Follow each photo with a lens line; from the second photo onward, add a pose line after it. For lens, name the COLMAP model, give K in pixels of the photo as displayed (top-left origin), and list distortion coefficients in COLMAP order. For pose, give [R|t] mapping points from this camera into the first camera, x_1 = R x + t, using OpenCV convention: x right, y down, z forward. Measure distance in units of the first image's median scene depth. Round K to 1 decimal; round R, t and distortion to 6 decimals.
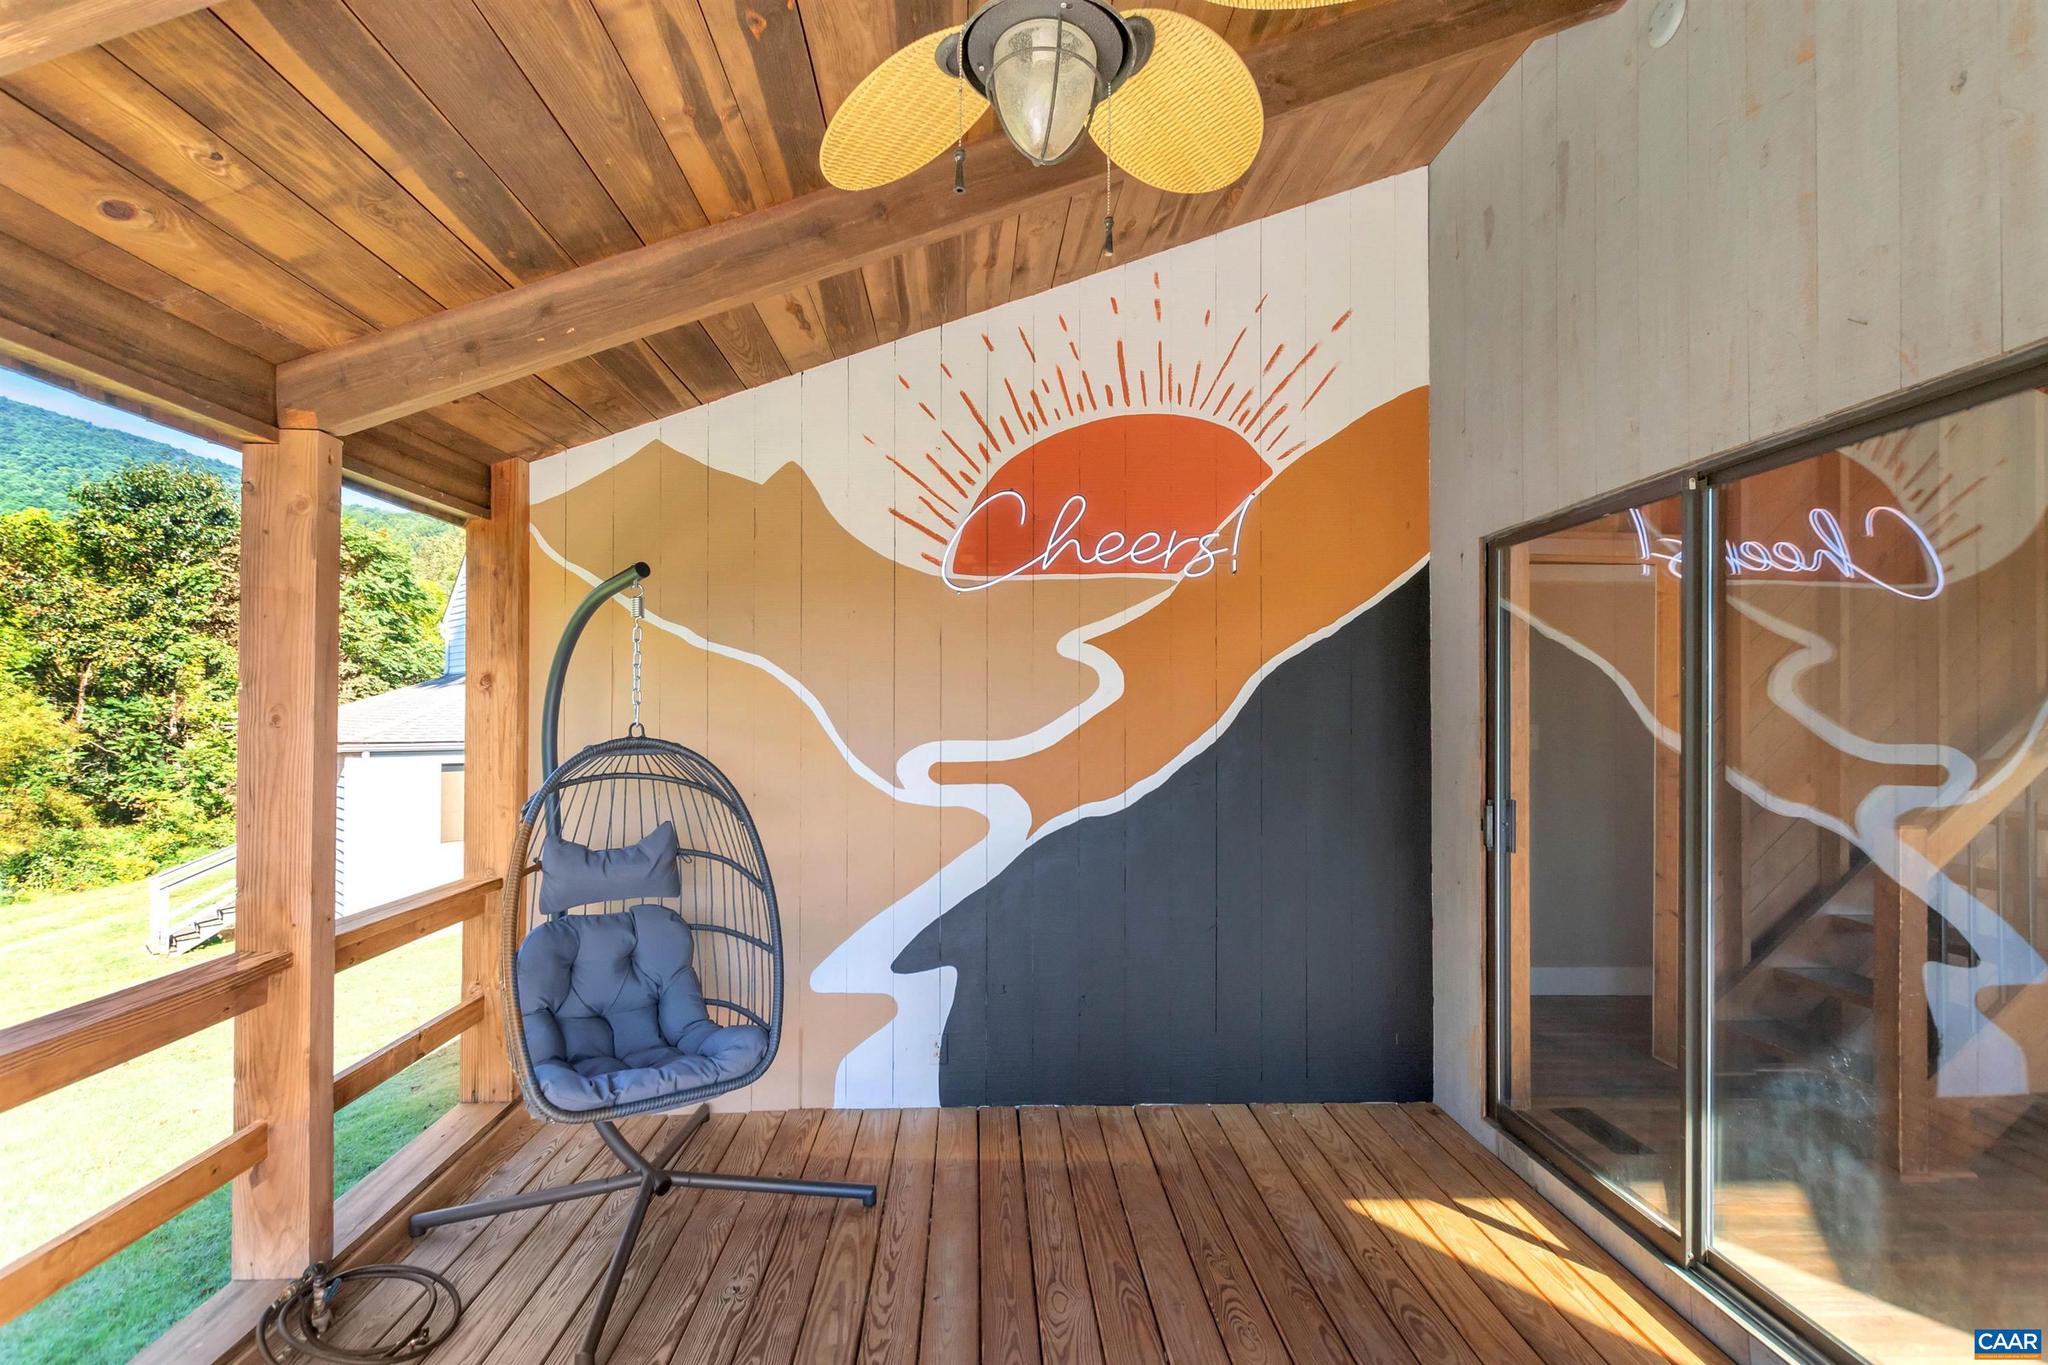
lens RADIAL K [[928.0, 0, 1025.7], [0, 928.0, 700.4], [0, 0, 1]] dist [0.002189, -0.000111]
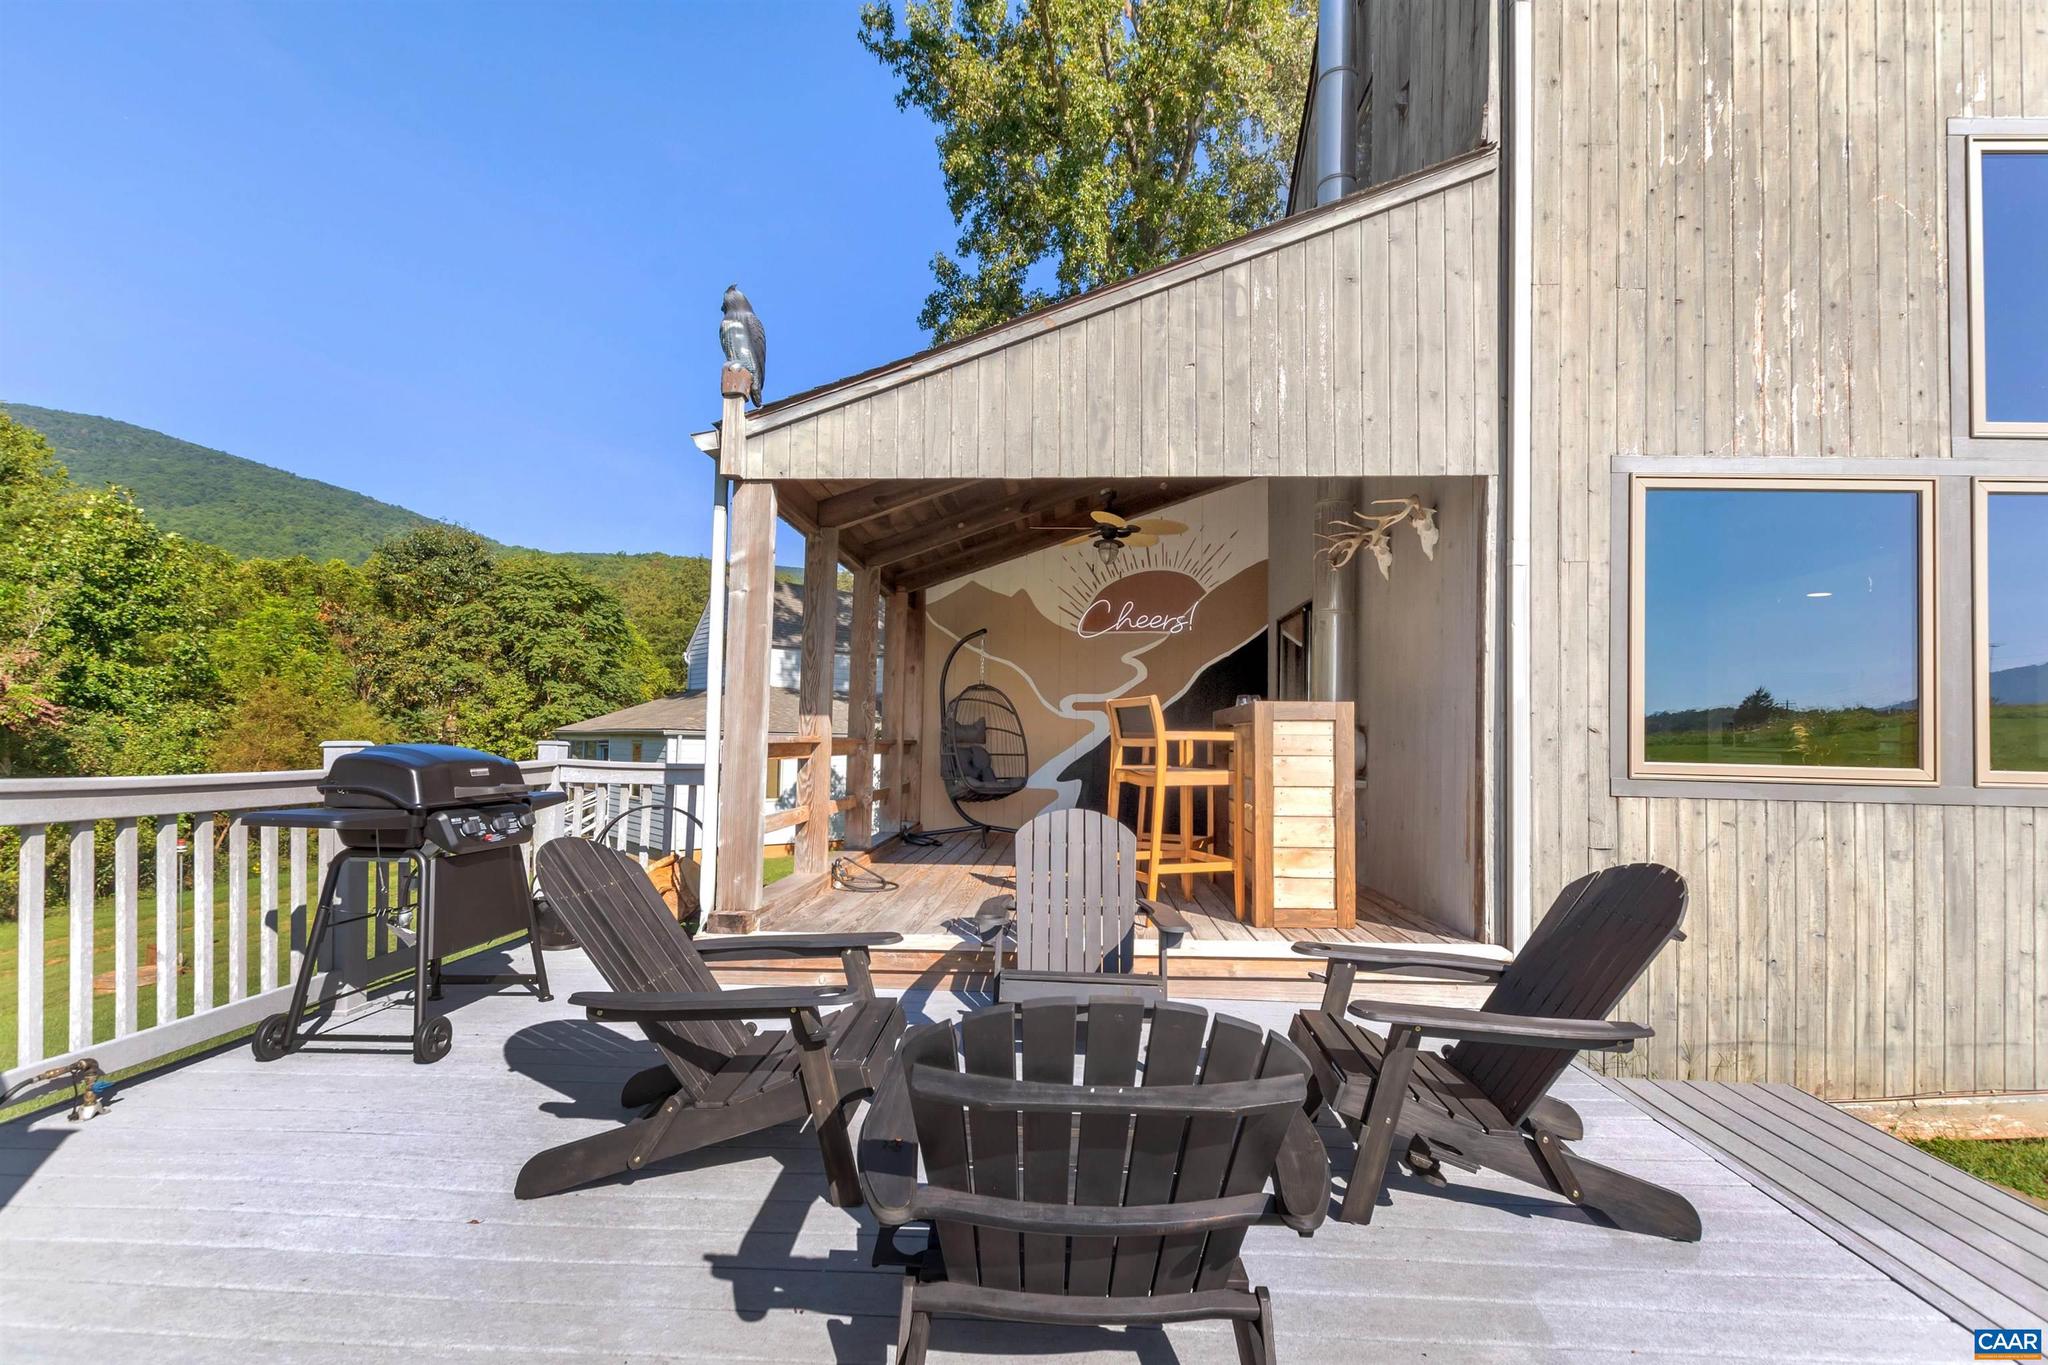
lens RADIAL K [[928.0, 0, 1061.8], [0, 928.0, 715.1], [0, 0, 1]] dist [0.002189, -0.000111]
pose [[0.997669, 0.013804, -0.066827, 0.005857], [-0.015383, 0.999613, -0.023176, 0.022095], [0.066482, 0.024150, 0.997495, -0.219145]]
